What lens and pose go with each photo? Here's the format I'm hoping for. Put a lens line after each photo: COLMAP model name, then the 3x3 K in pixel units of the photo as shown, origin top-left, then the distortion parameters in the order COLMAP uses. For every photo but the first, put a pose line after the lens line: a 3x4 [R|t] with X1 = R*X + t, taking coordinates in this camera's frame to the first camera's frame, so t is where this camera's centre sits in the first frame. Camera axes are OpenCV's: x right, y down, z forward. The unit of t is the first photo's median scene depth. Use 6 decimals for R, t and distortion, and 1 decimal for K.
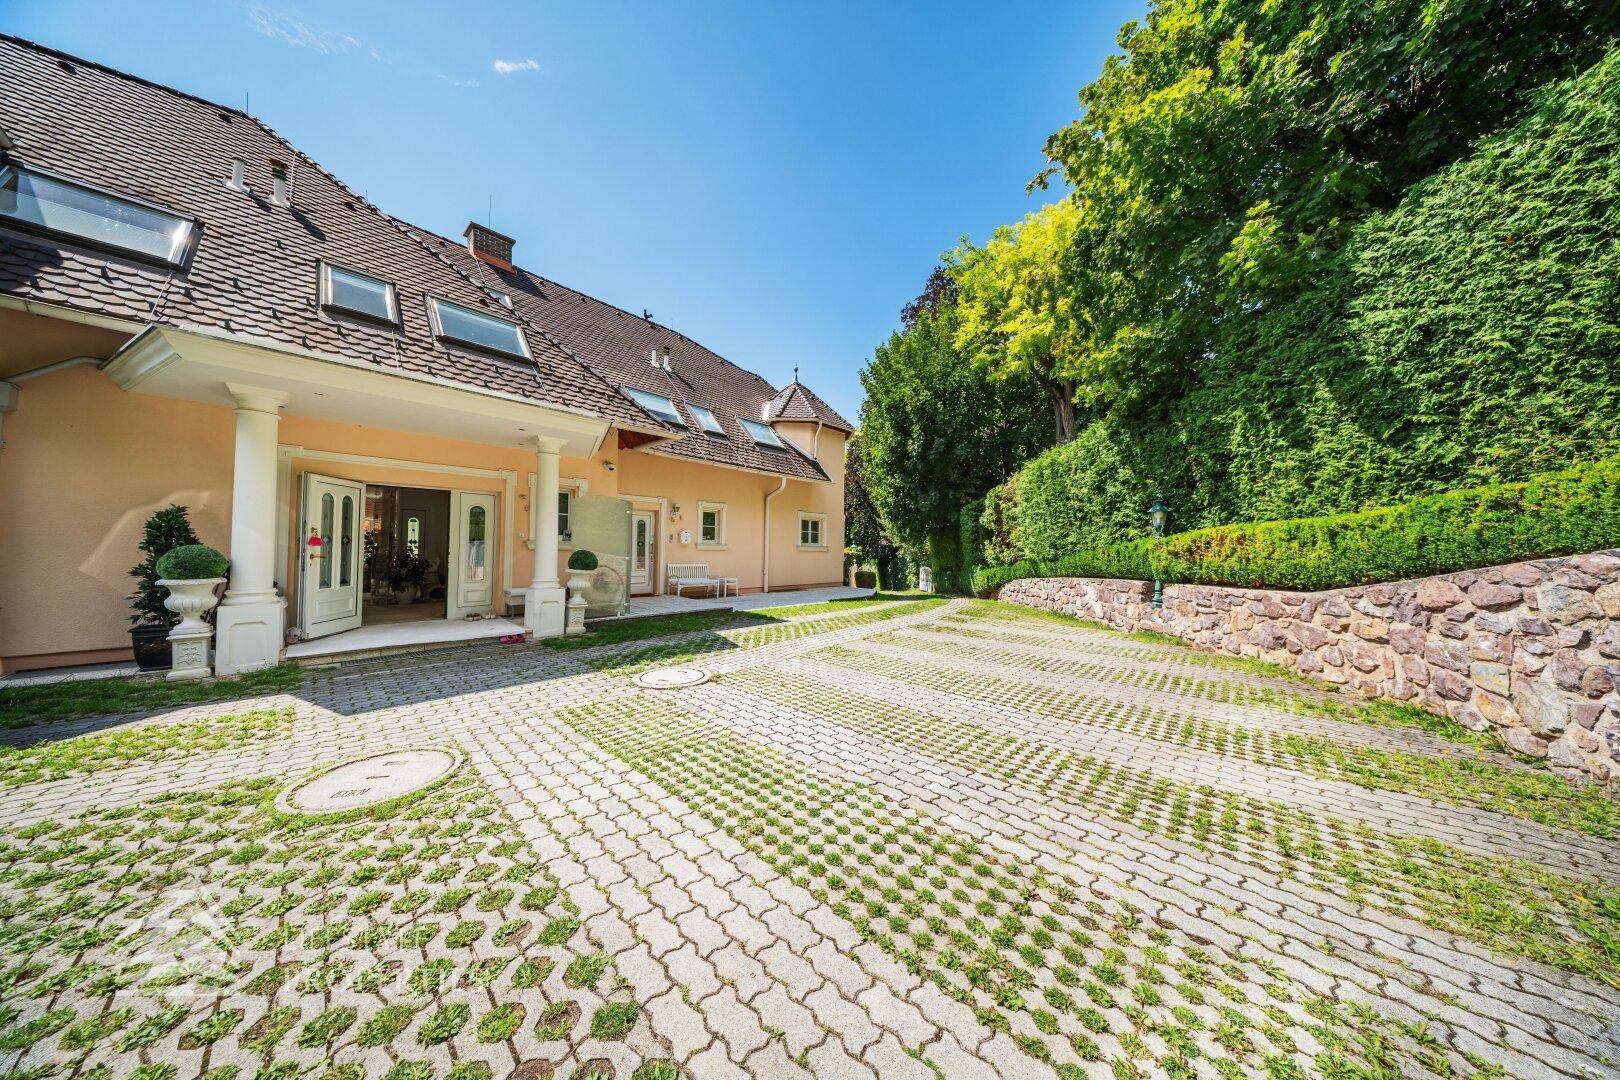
lens RADIAL K [[461.3, 0, 812.6], [0, 461.3, 545.4], [0, 0, 1]] dist [0.009562, -0.002139]
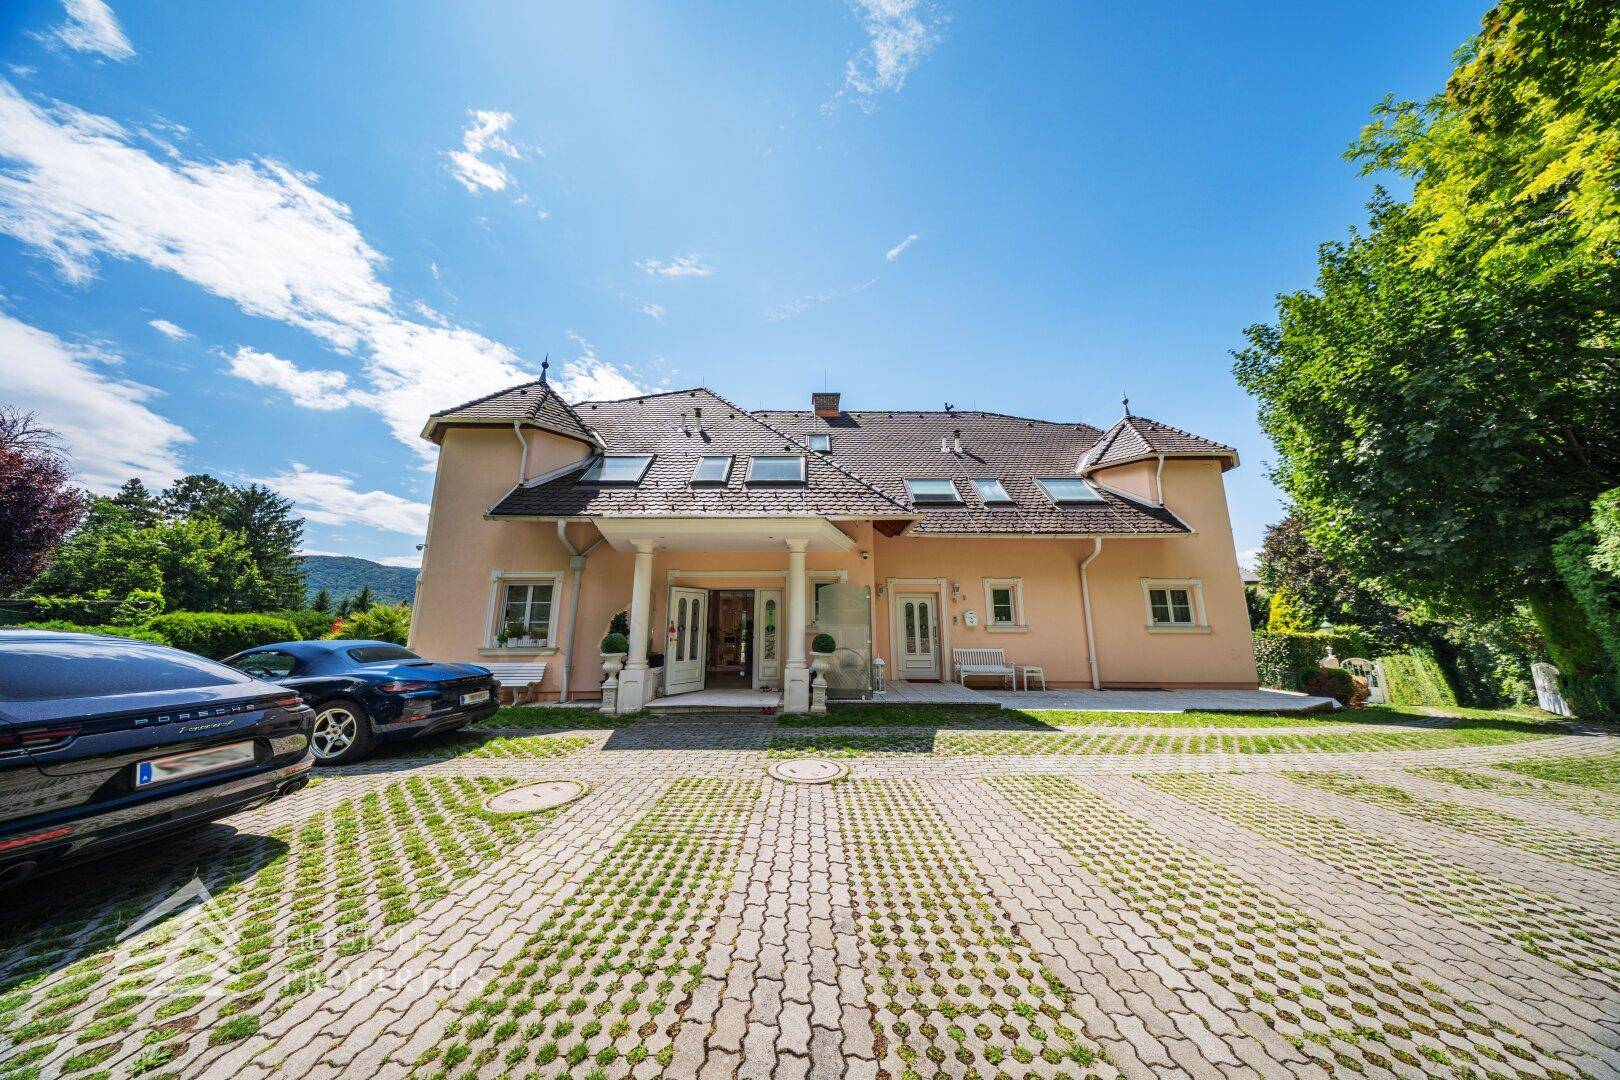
lens RADIAL K [[461.3, 0, 807.2], [0, 461.3, 537.6], [0, 0, 1]] dist [0.009562, -0.002139]
pose [[0.678852, -0.156914, -0.717313, 0.194553], [0.015750, 0.979787, -0.199424, 0.002399], [0.734106, 0.124082, 0.667601, 0.130478]]
